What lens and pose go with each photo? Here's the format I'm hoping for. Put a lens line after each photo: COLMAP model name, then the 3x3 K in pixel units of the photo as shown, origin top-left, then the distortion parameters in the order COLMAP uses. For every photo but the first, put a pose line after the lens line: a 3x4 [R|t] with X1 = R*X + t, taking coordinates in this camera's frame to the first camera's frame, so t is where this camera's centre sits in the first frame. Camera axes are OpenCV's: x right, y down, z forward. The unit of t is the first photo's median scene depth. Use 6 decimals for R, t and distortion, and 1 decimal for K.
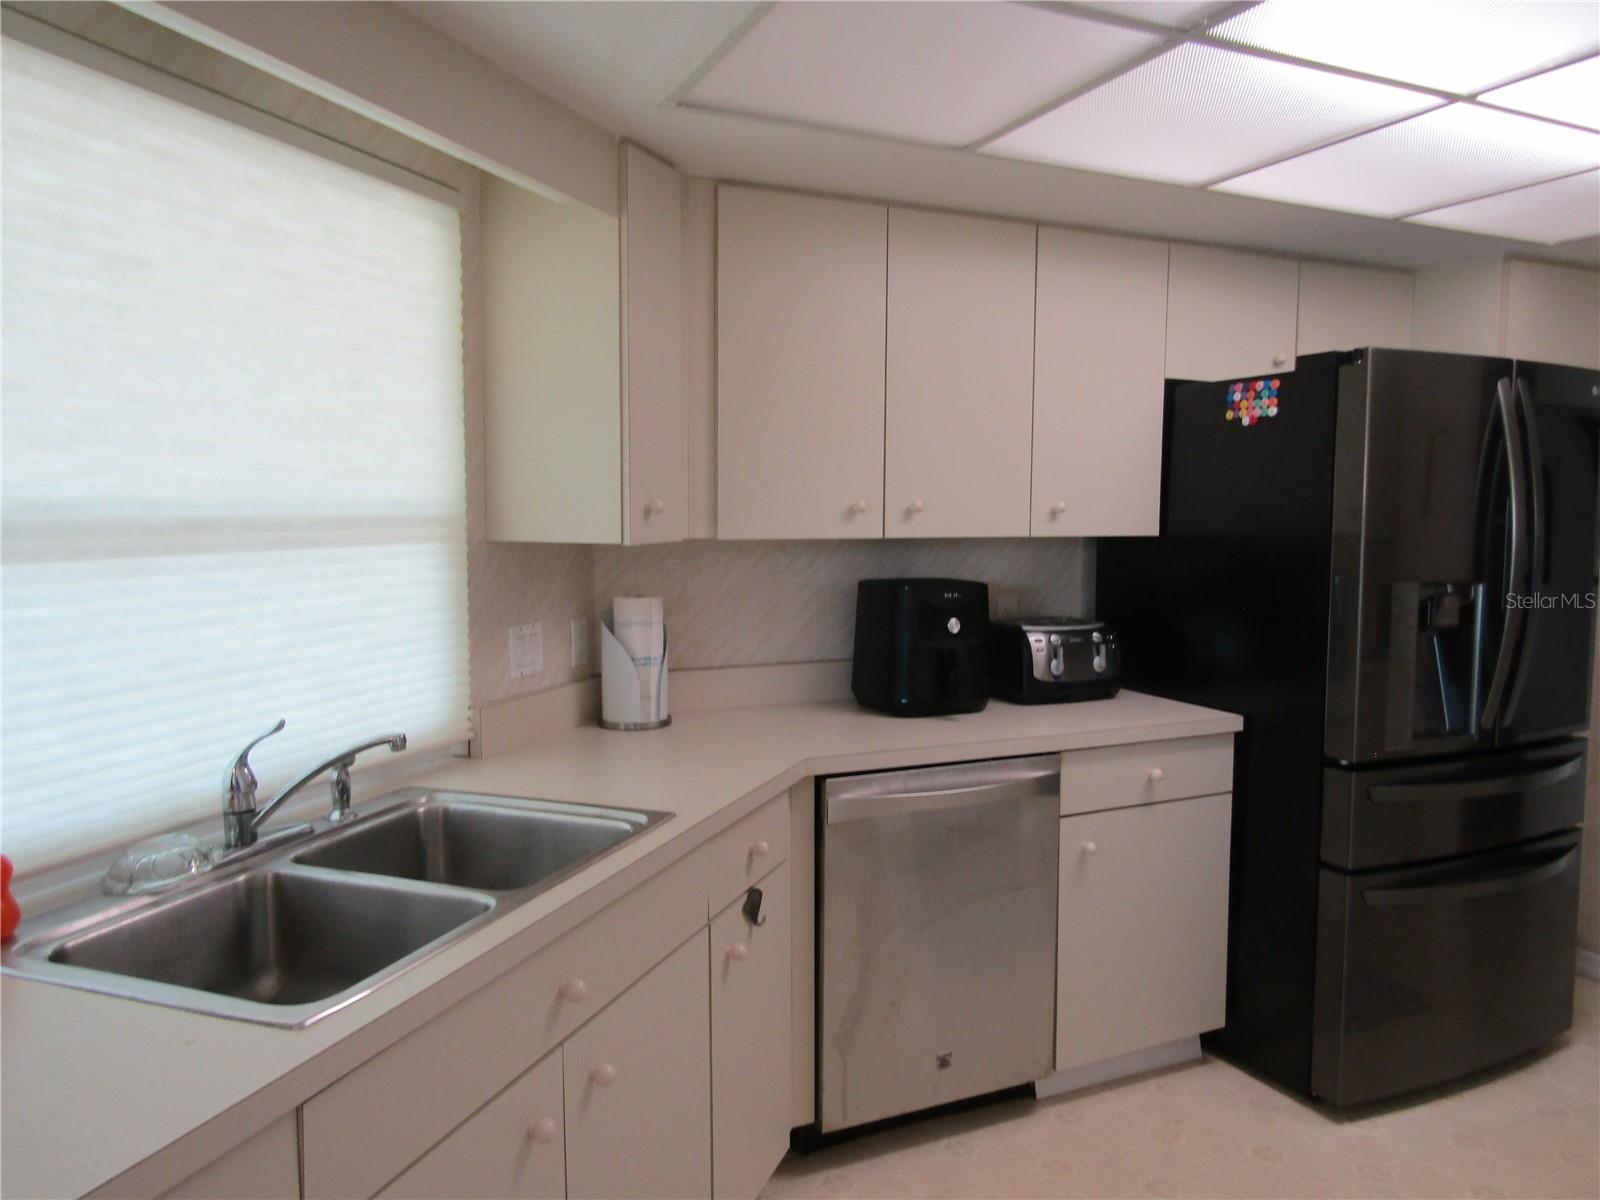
lens RADIAL K [[1143.3, 0, 800.7], [0, 1143.3, 598.4], [0, 0, 1]] dist [0.002252, -0.005693]
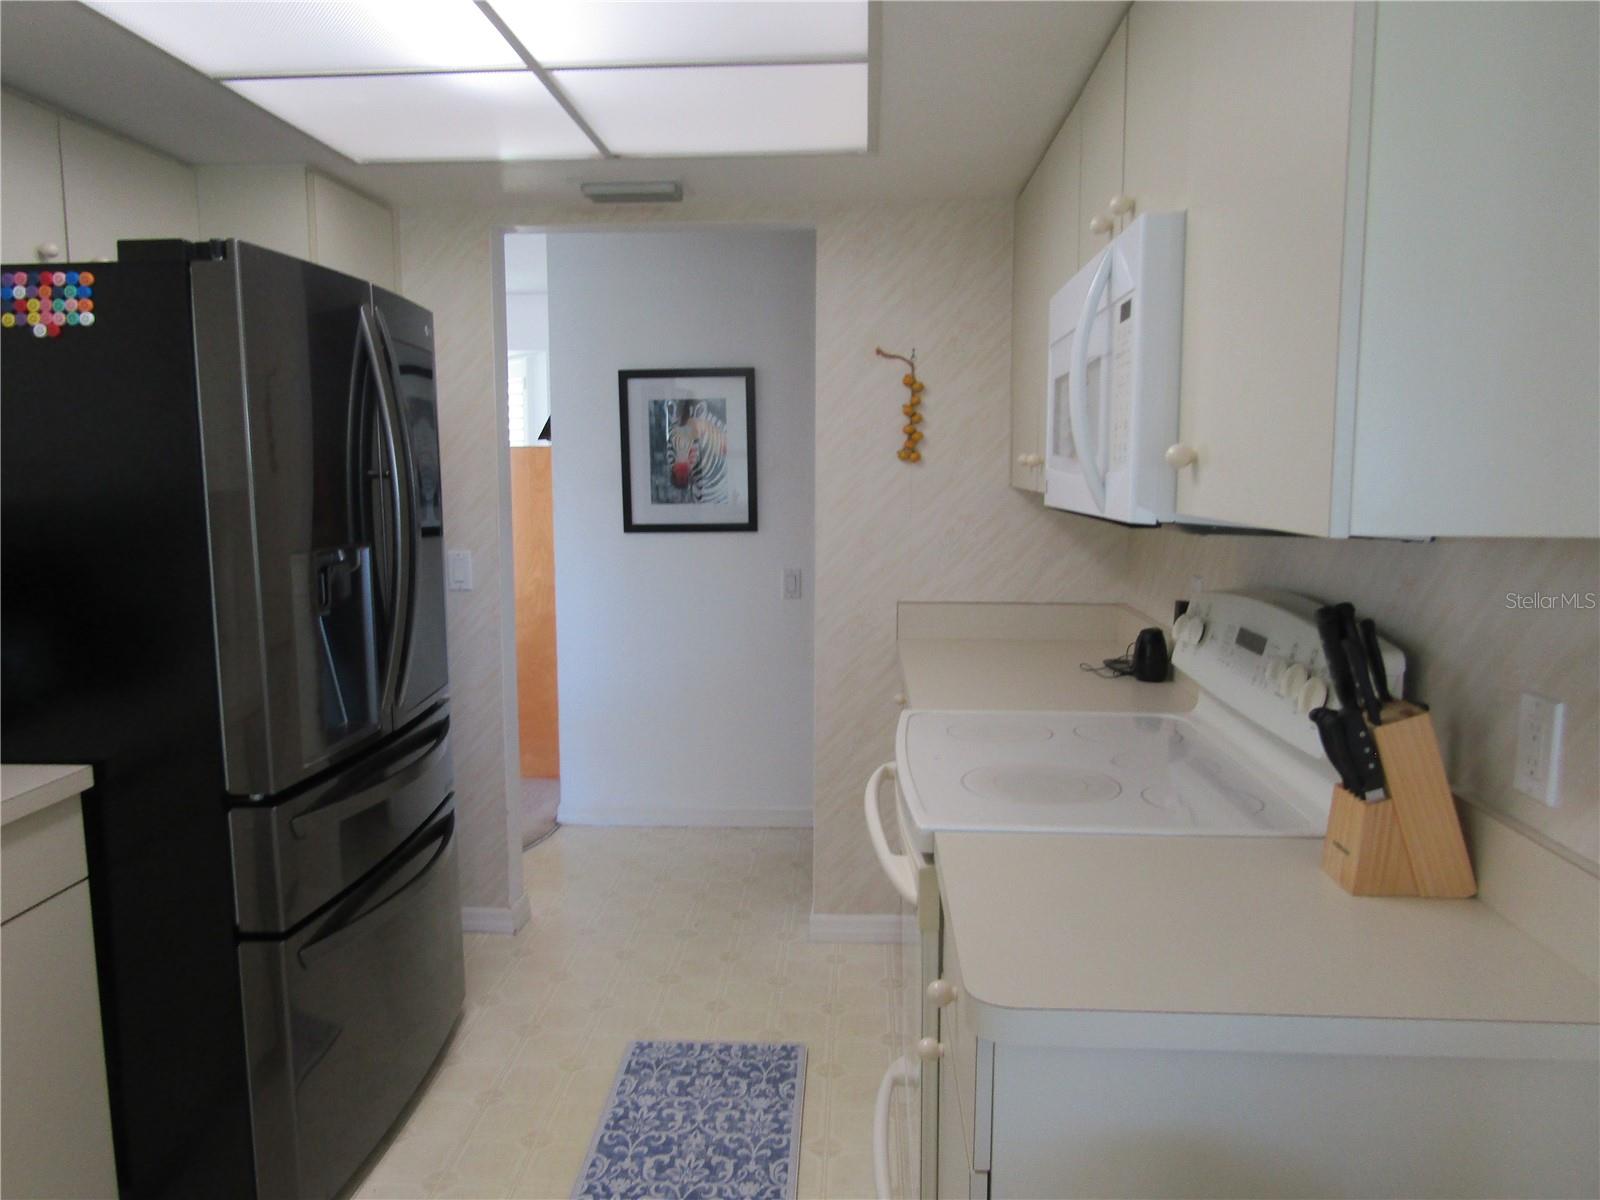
lens RADIAL K [[1143.3, 0, 800.2], [0, 1143.3, 588.8], [0, 0, 1]] dist [0.002252, -0.005693]
pose [[0.471673, -0.112027, 0.874628, -0.000098], [0.086405, 0.992995, 0.080591, -0.021964], [-0.877530, 0.037560, 0.478048, 0.305687]]
